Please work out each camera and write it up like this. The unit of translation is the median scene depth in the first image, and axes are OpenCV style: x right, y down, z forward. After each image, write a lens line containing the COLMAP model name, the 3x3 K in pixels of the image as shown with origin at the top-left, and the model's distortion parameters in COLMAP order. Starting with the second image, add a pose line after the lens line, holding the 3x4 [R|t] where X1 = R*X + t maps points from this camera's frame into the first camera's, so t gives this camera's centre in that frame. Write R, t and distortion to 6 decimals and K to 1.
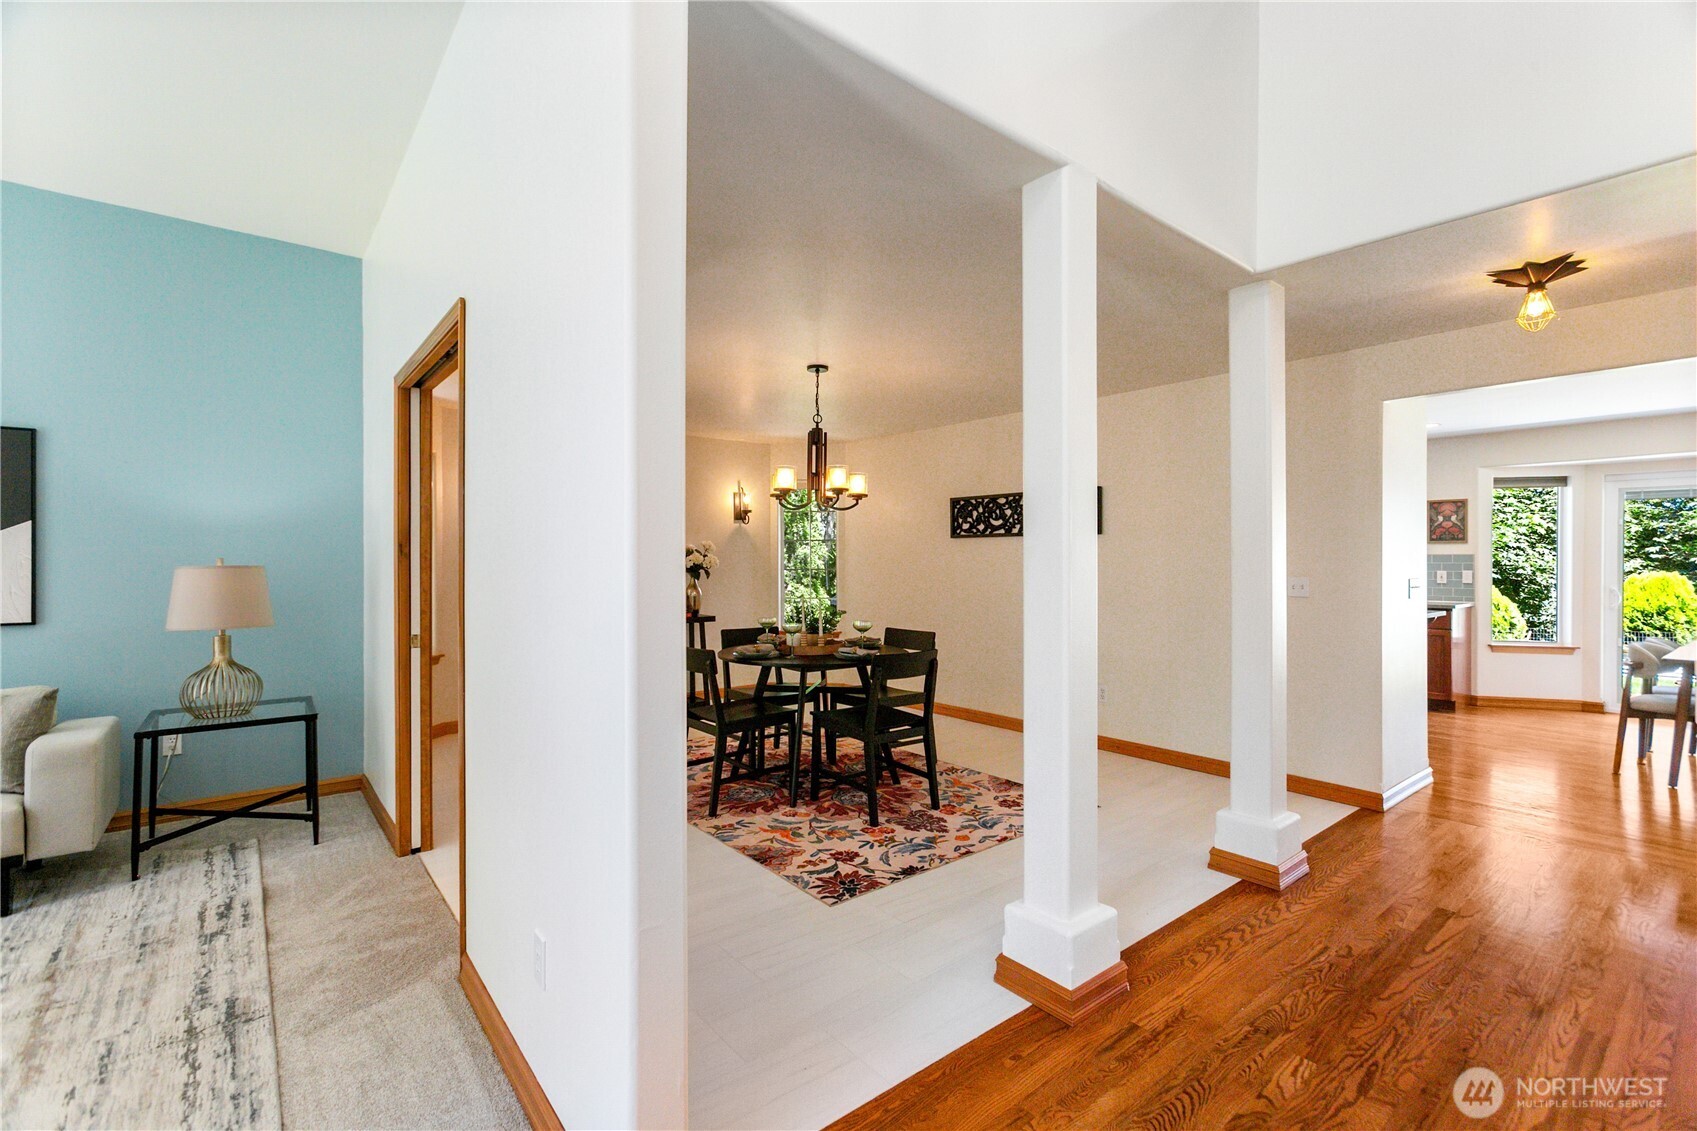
lens RADIAL K [[757.3, 0, 851.3], [0, 757.3, 563.7], [0, 0, 1]] dist [-0.004925, 0.004776]
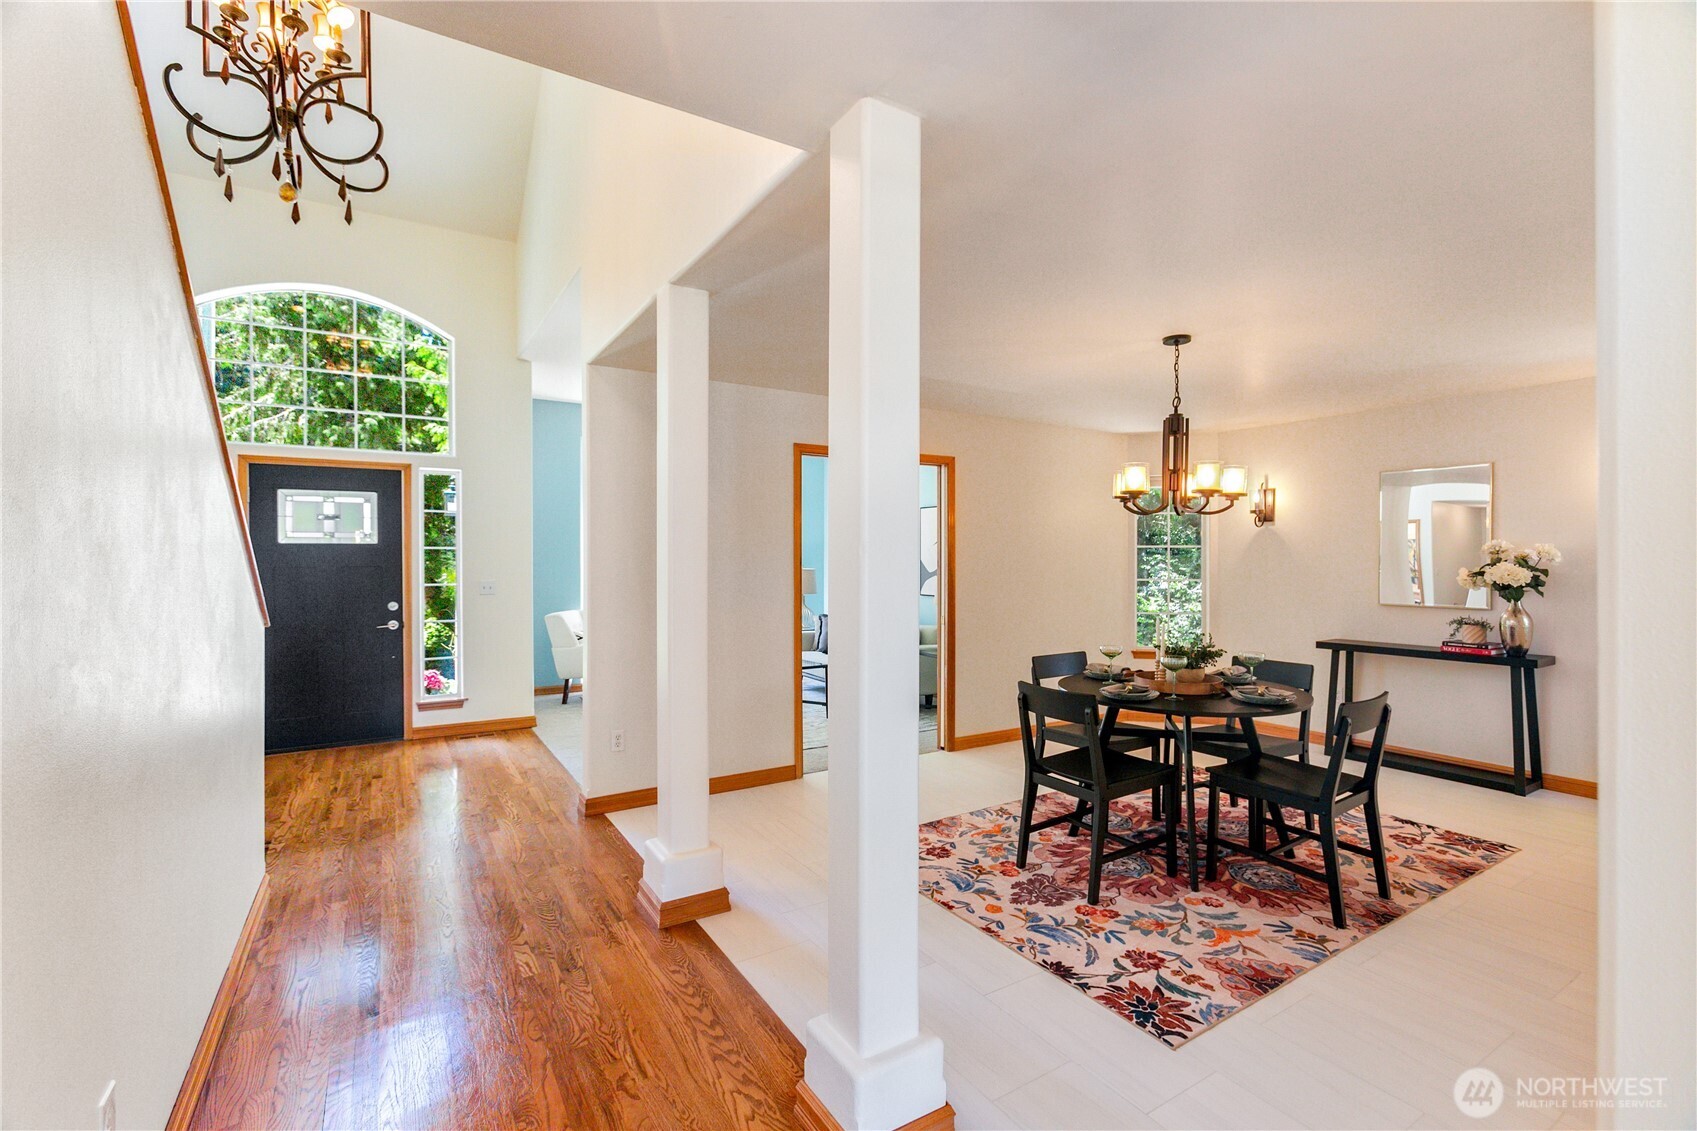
lens RADIAL K [[757.3, 0, 851.2], [0, 757.3, 546.6], [0, 0, 1]] dist [-0.004925, 0.004776]
pose [[-0.119213, -0.014534, -0.992762, 0.990148], [-0.007513, 0.999877, -0.013736, -0.027565], [0.992840, 0.005822, -0.119307, 0.923771]]
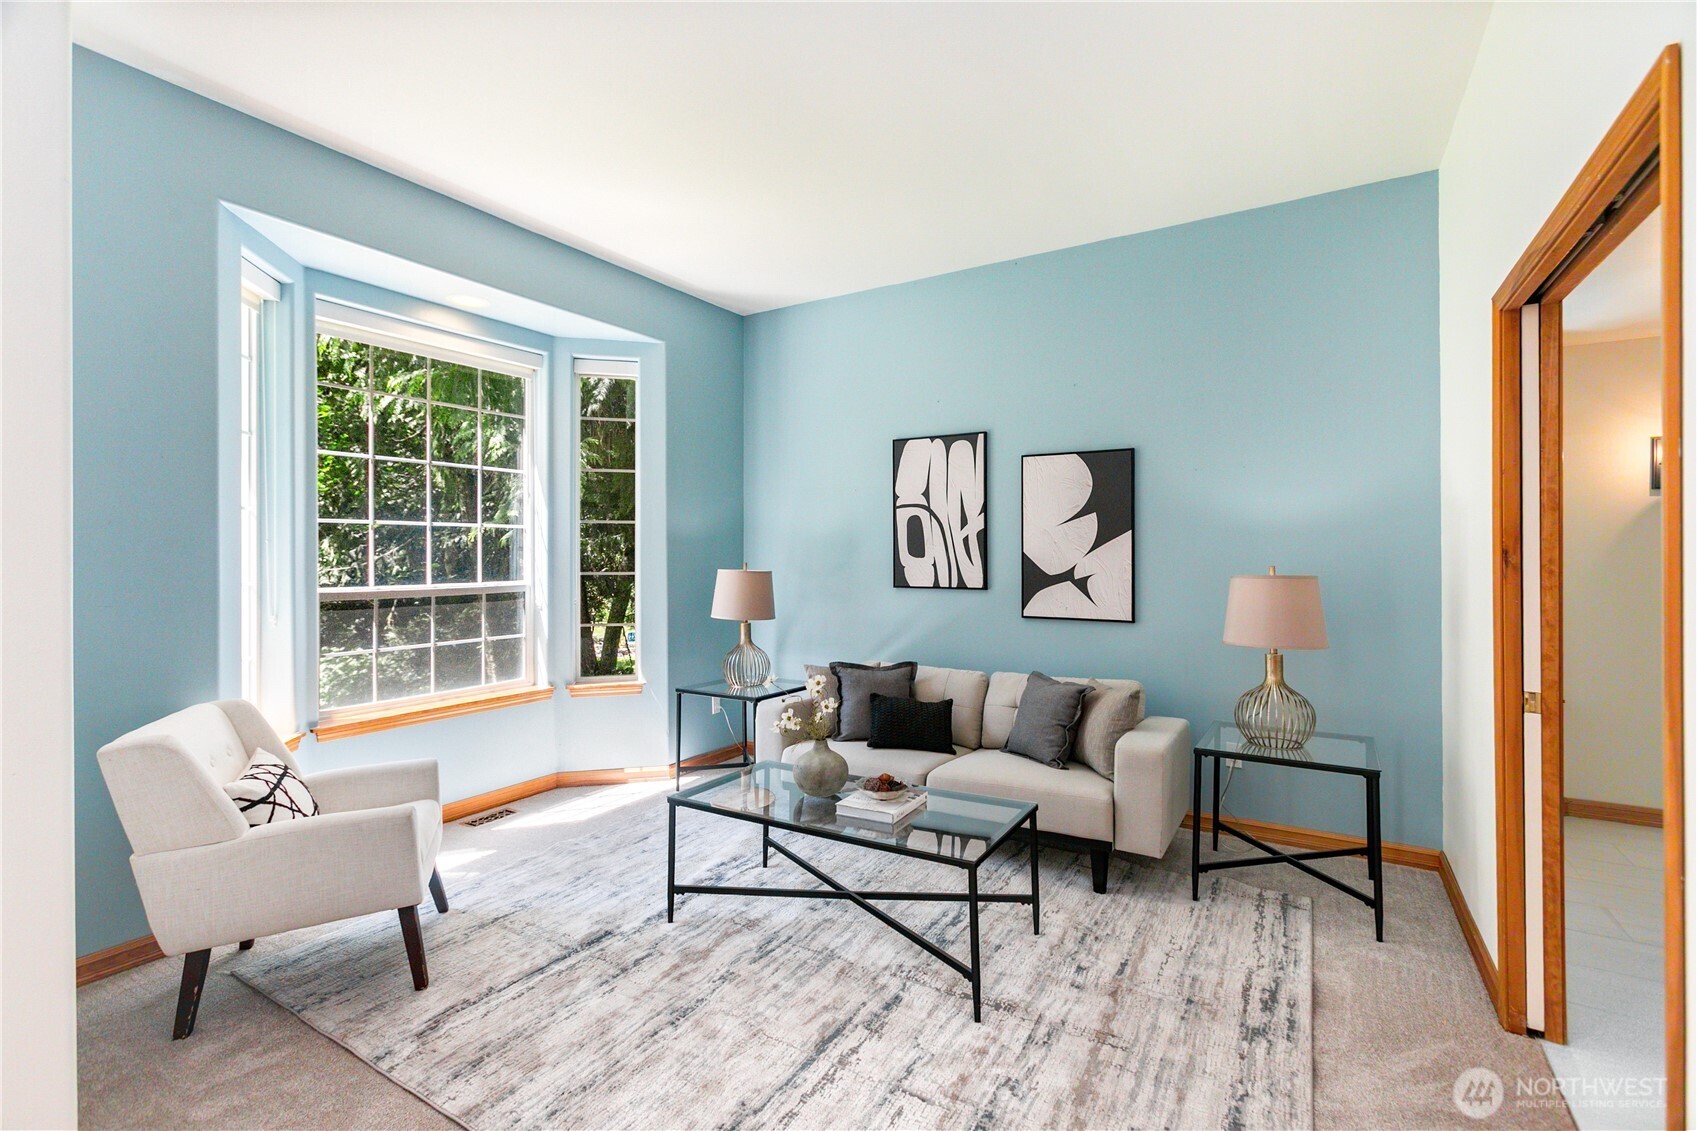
lens RADIAL K [[757.3, 0, 866.8], [0, 757.3, 547.8], [0, 0, 1]] dist [-0.004925, 0.004776]
pose [[0.347145, -0.008408, -0.937774, -0.158315], [-0.005205, 0.999927, -0.010892, -0.016173], [0.937797, 0.008662, 0.347076, 0.232185]]
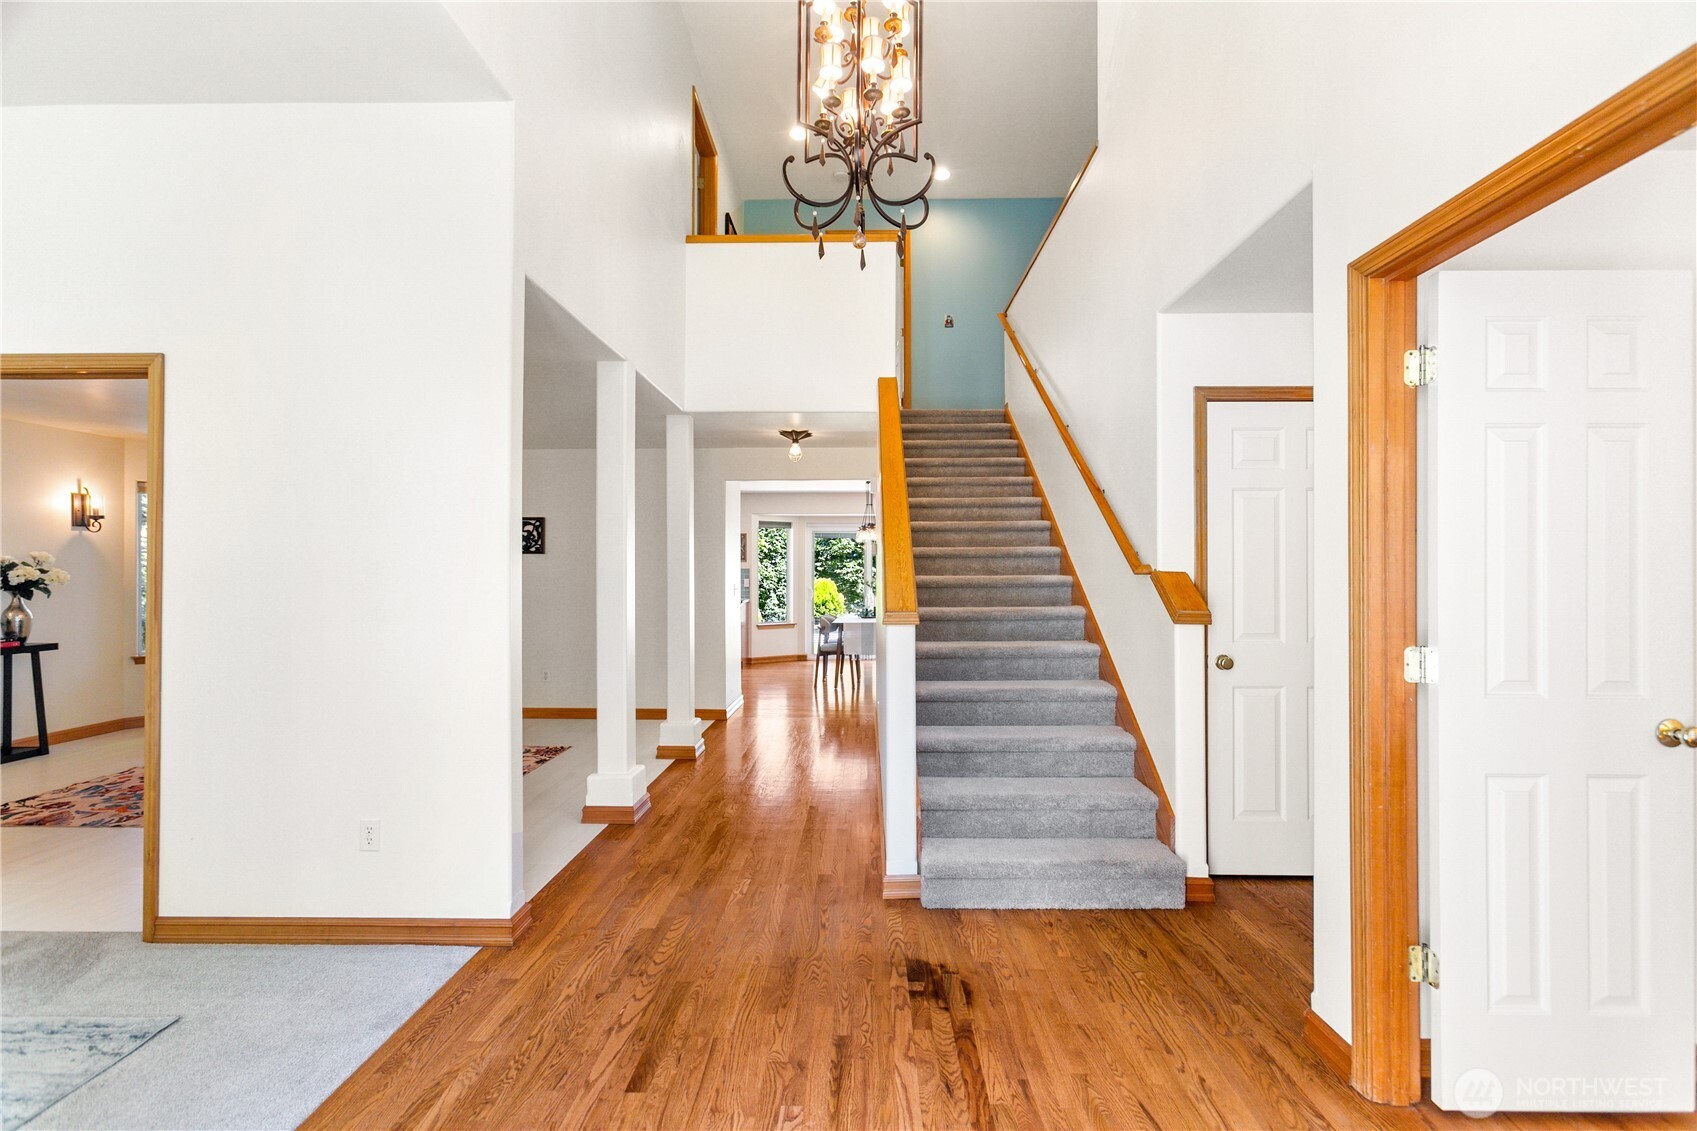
lens RADIAL K [[757.3, 0, 850.0], [0, 757.3, 562.8], [0, 0, 1]] dist [-0.004925, 0.004776]
pose [[0.652522, 0.005729, 0.757748, -0.456686], [0.006316, 0.999896, -0.012999, -0.004235], [-0.757743, 0.013268, 0.652418, -0.370557]]
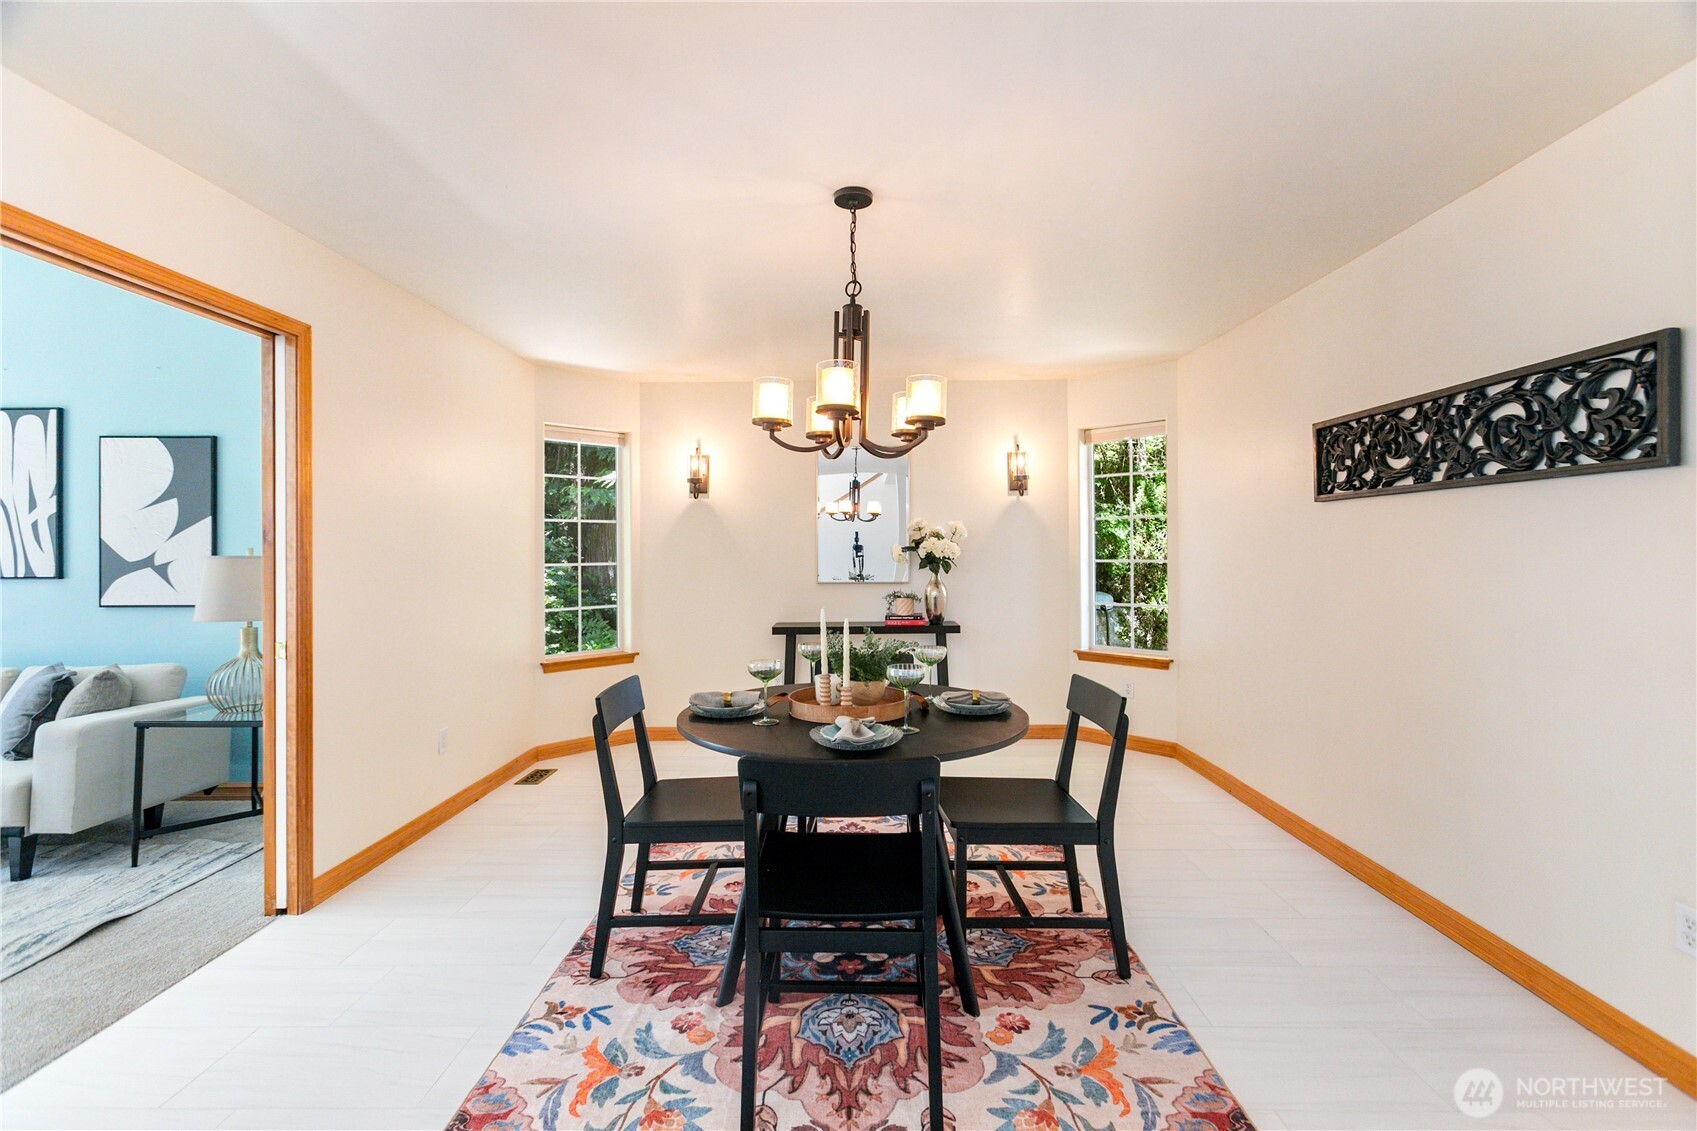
lens RADIAL K [[757.3, 0, 847.9], [0, 757.3, 546.0], [0, 0, 1]] dist [-0.004925, 0.004776]
pose [[0.770979, -0.007815, -0.636813, 0.371572], [0.001667, 0.999946, -0.010254, 0.001388], [0.636858, 0.006843, 0.770950, 0.706225]]
